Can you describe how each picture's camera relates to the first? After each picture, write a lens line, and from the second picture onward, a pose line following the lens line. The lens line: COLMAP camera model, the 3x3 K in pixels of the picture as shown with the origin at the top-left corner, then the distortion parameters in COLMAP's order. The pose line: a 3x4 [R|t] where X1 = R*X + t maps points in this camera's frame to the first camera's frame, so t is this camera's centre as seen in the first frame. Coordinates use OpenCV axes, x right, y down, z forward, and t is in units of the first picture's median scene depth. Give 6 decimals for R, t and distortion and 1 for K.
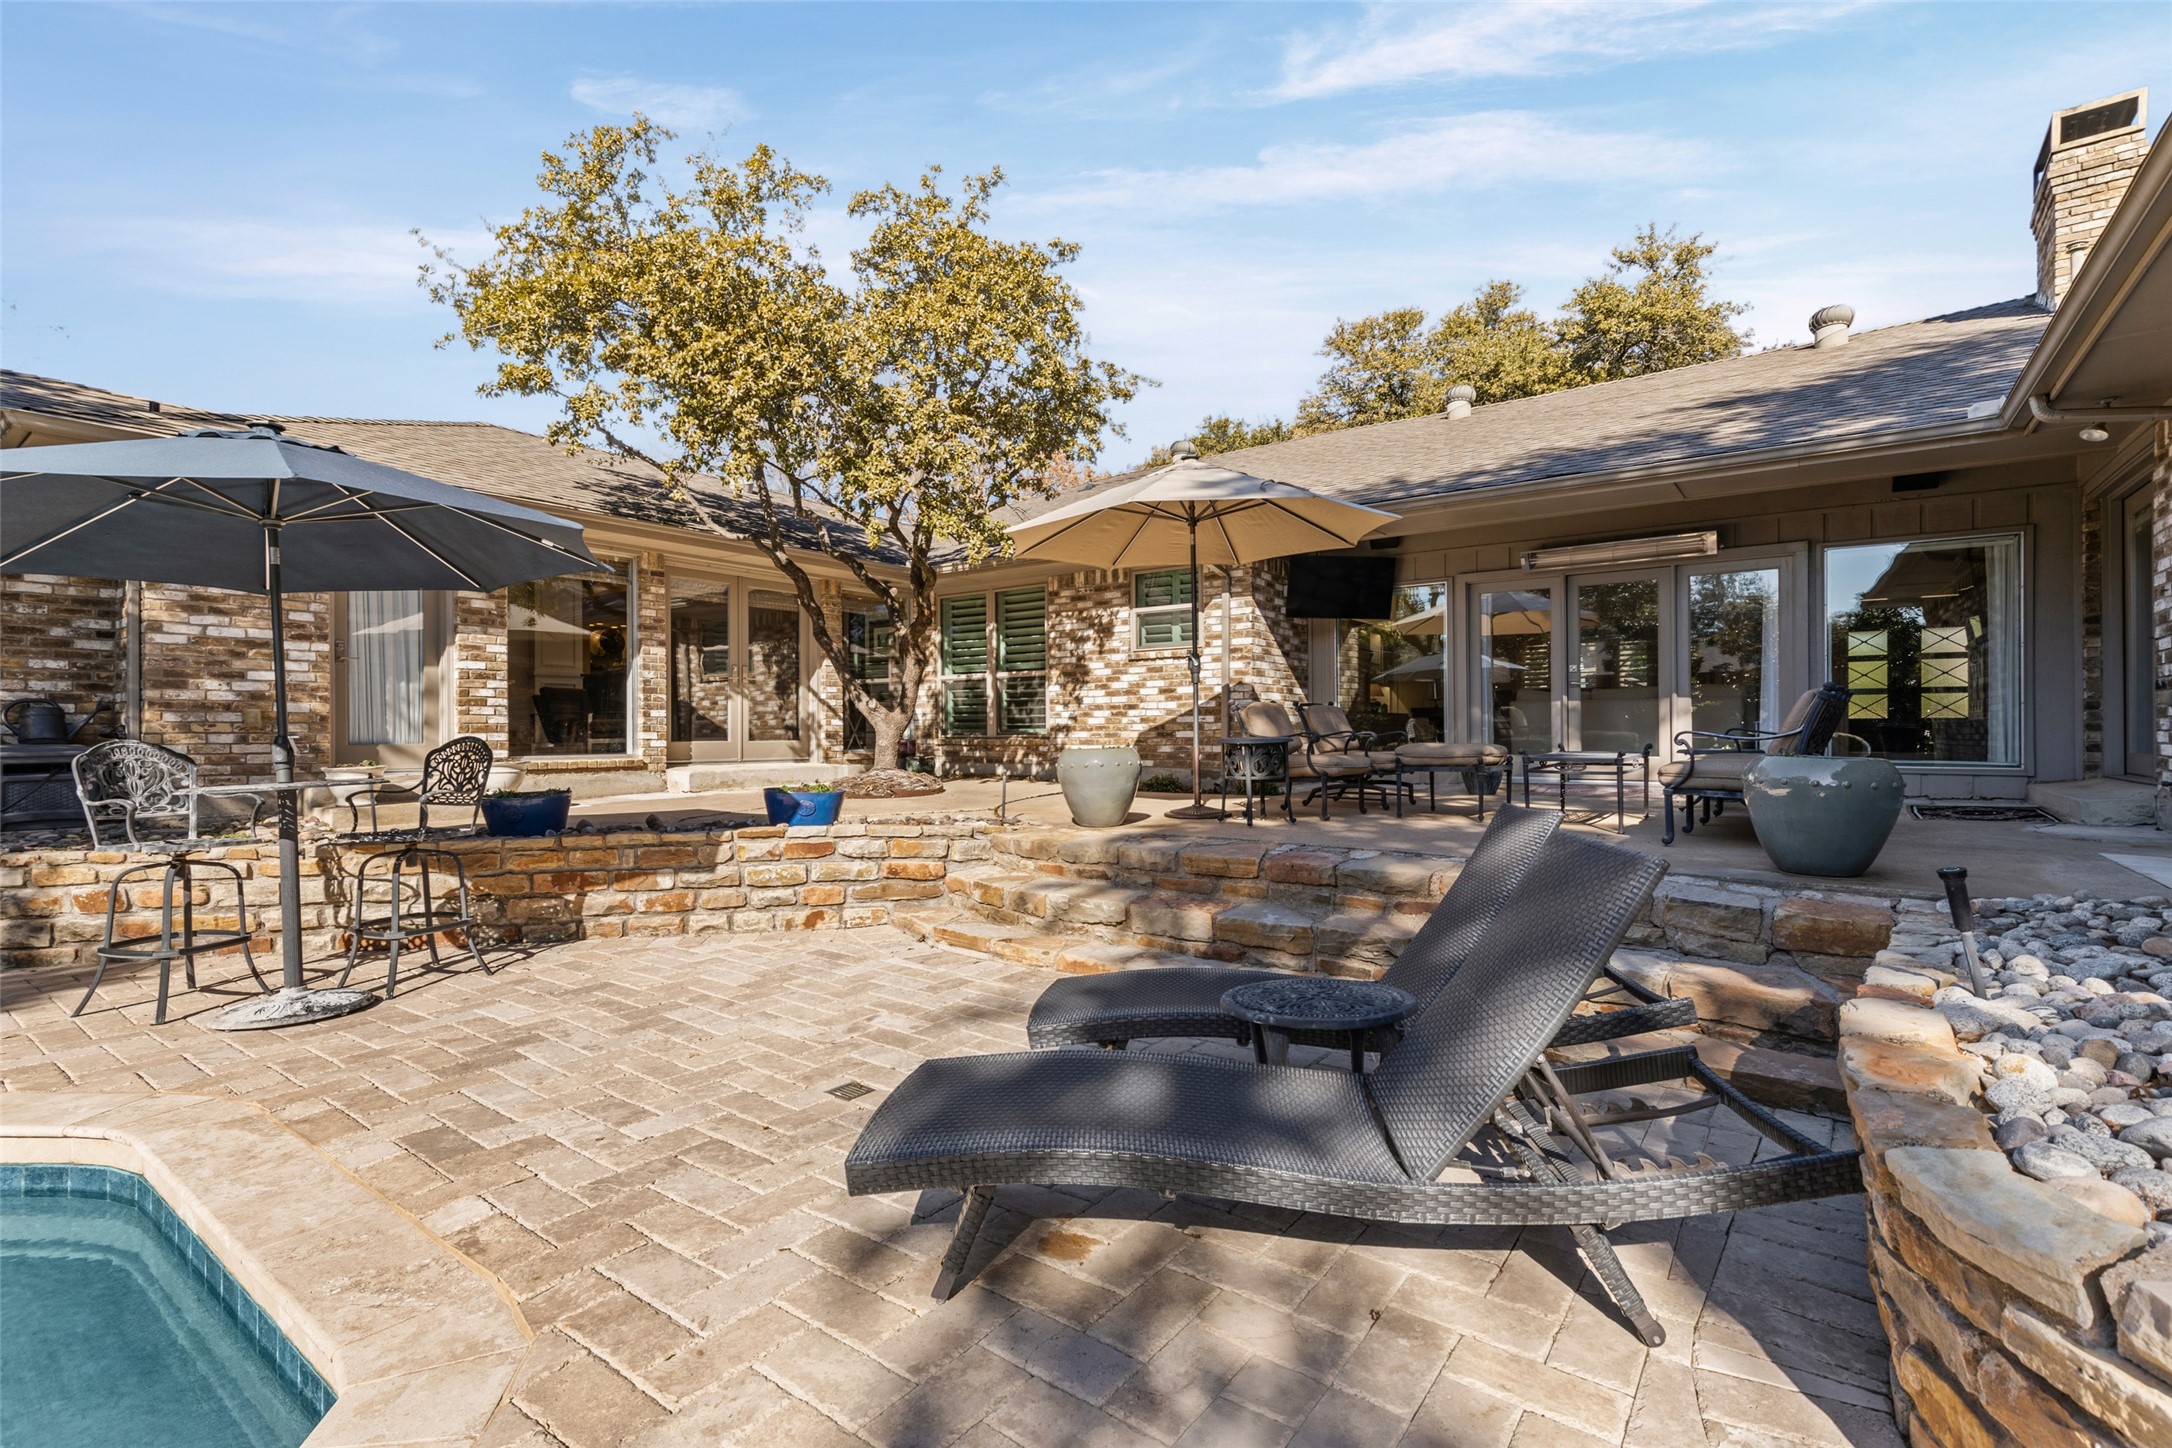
lens RADIAL K [[983.5, 0, 1083.4], [0, 983.5, 725.6], [0, 0, 1]] dist [0.005461, -0.000376]
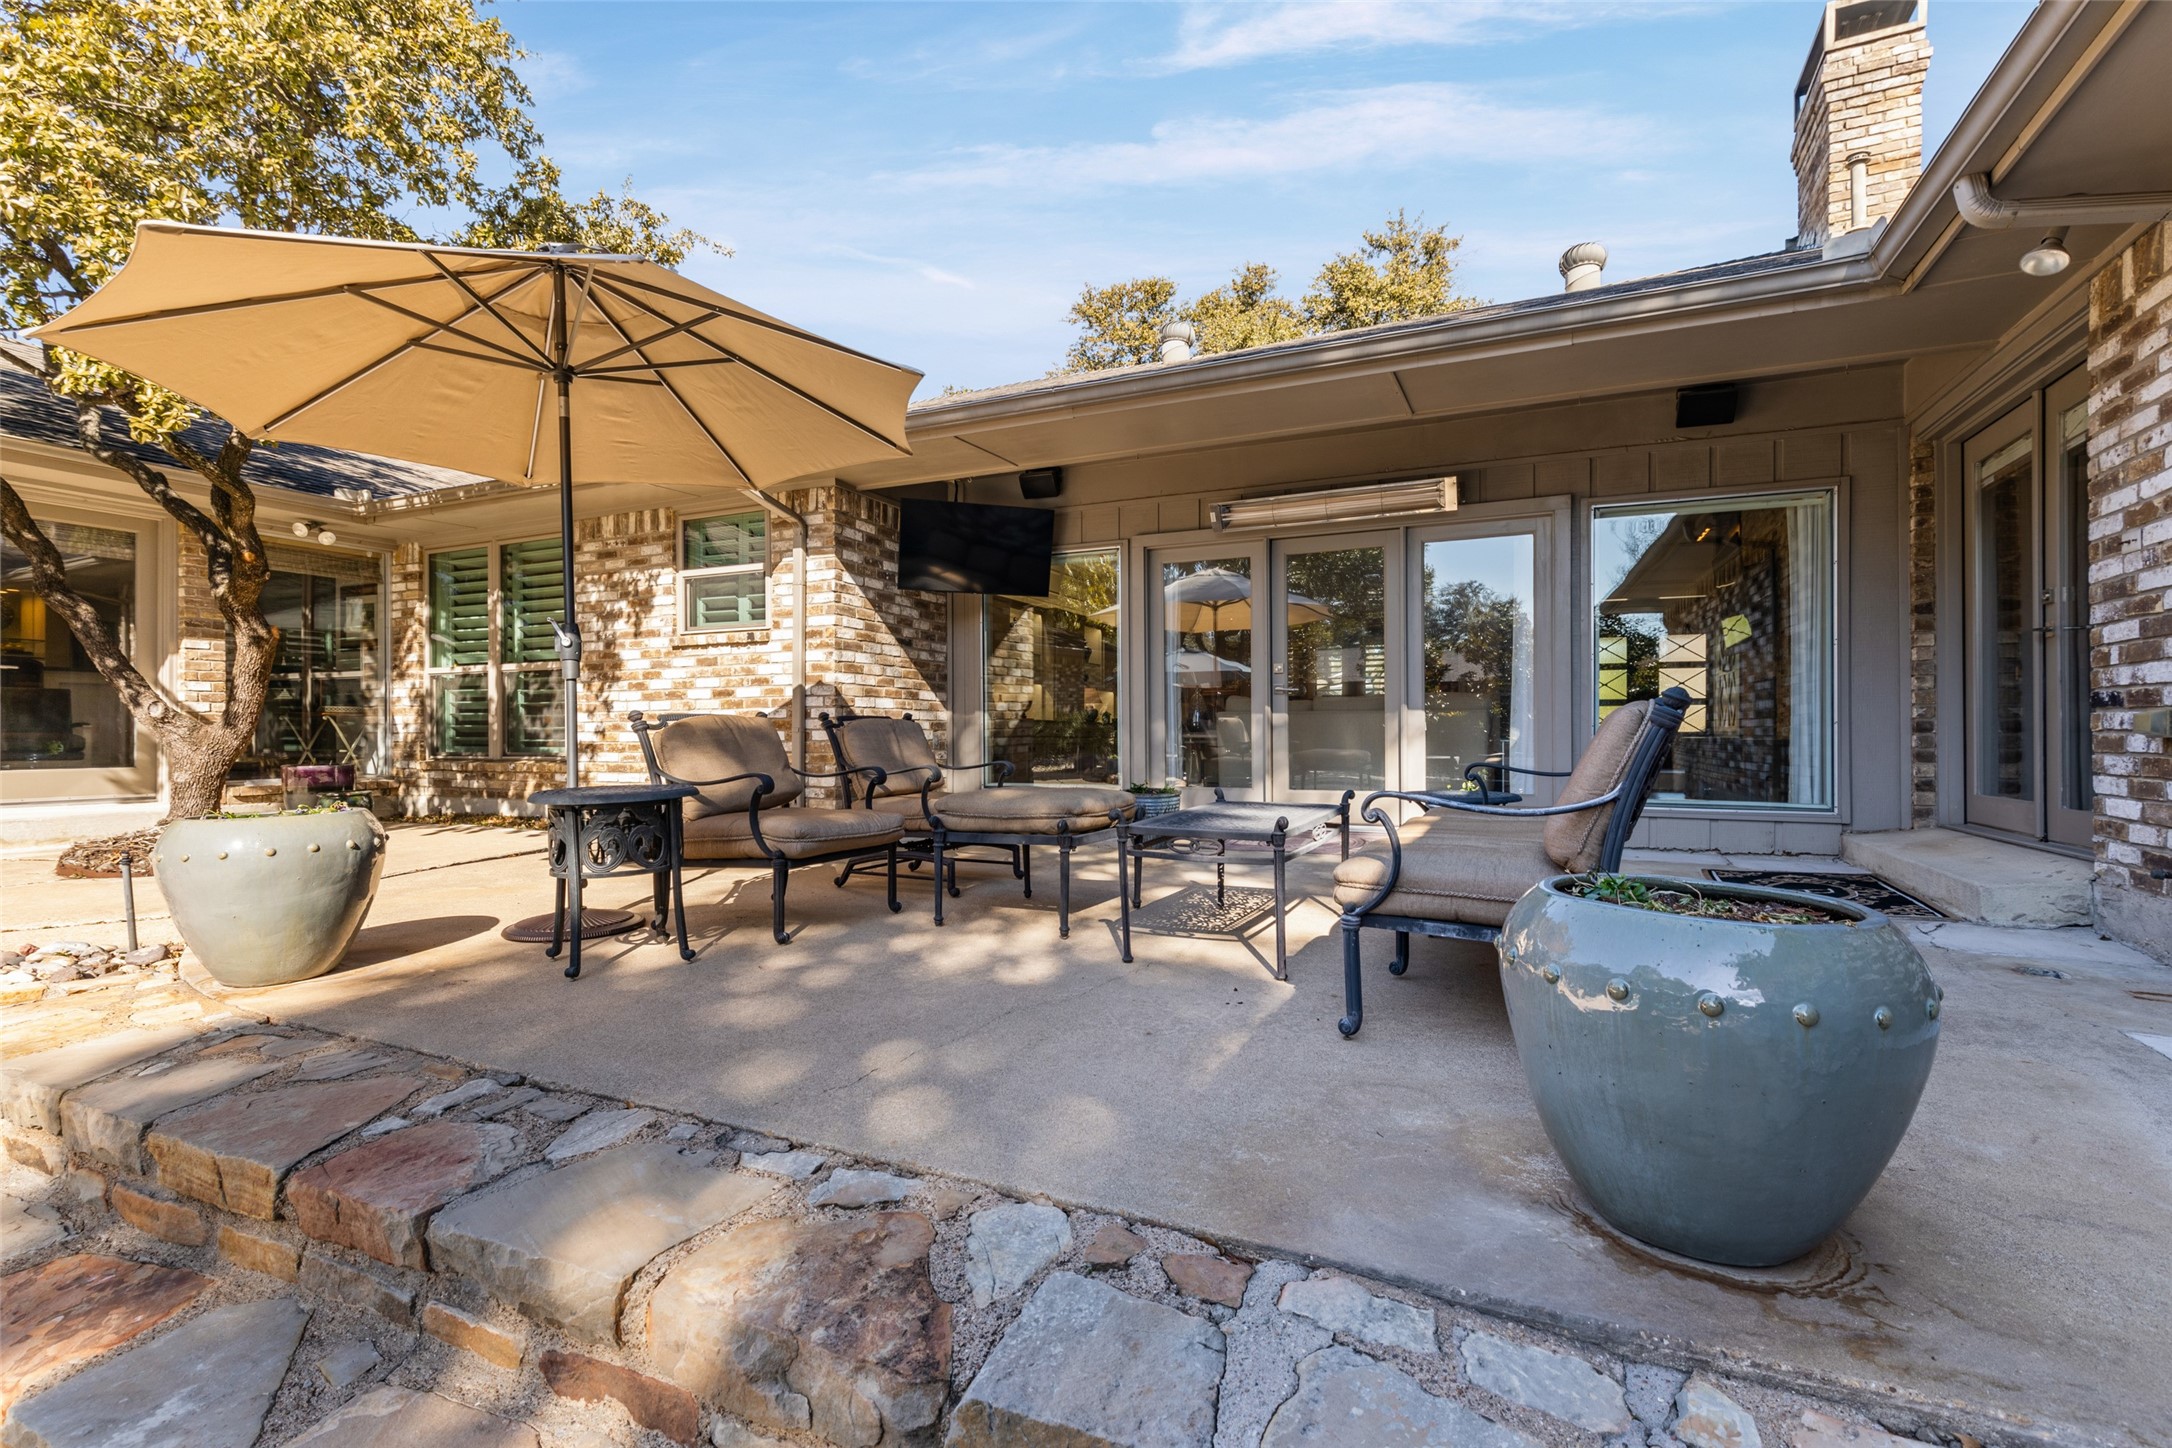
lens RADIAL K [[983.5, 0, 1088.6], [0, 983.5, 721.5], [0, 0, 1]] dist [0.005461, -0.000376]
pose [[0.978750, 0.005689, 0.204979, 0.093036], [-0.004108, 0.999958, -0.008138, -0.005732], [-0.205017, 0.007123, 0.978733, 0.140982]]
